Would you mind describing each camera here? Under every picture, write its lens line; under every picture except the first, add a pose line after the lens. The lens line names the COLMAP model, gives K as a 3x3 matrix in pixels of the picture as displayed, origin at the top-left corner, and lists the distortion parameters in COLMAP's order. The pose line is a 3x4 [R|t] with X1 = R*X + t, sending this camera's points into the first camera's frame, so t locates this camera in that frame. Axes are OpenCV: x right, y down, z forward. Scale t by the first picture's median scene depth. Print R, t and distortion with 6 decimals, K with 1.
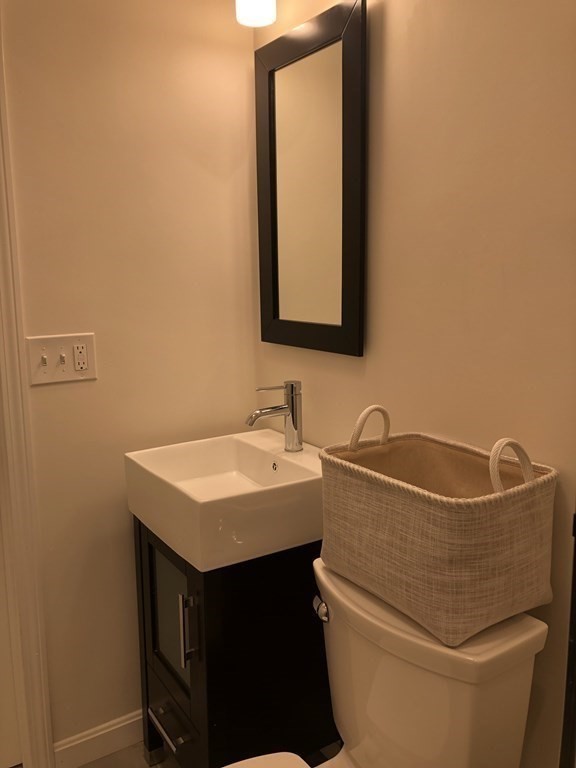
lens RADIAL K [[641.0, 0, 288.0], [0, 641.0, 383.2], [0, 0, 1]] dist [0.016074, 0.016384]
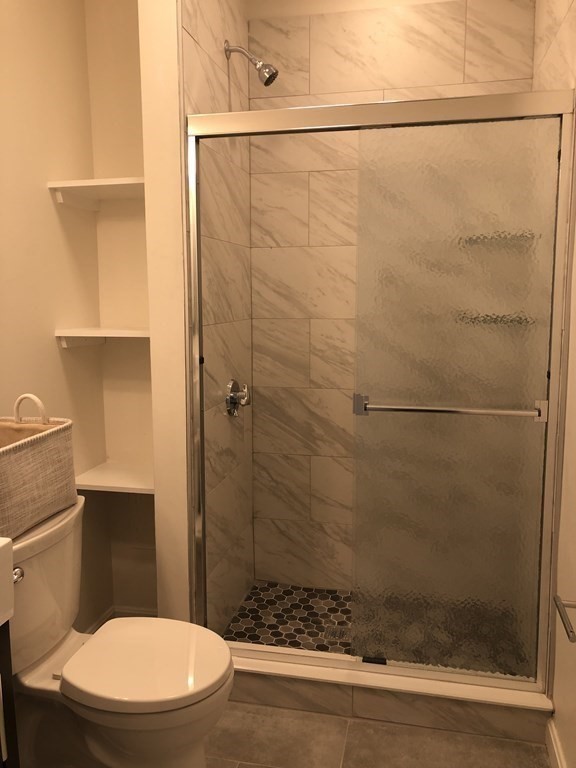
lens RADIAL K [[641.0, 0, 287.8], [0, 641.0, 383.0], [0, 0, 1]] dist [0.016074, 0.016384]
pose [[-0.697715, -0.097482, 0.709712, -1.281681], [0.125847, 0.958613, 0.255389, -0.275099], [-0.705235, 0.267504, -0.656571, 1.505793]]
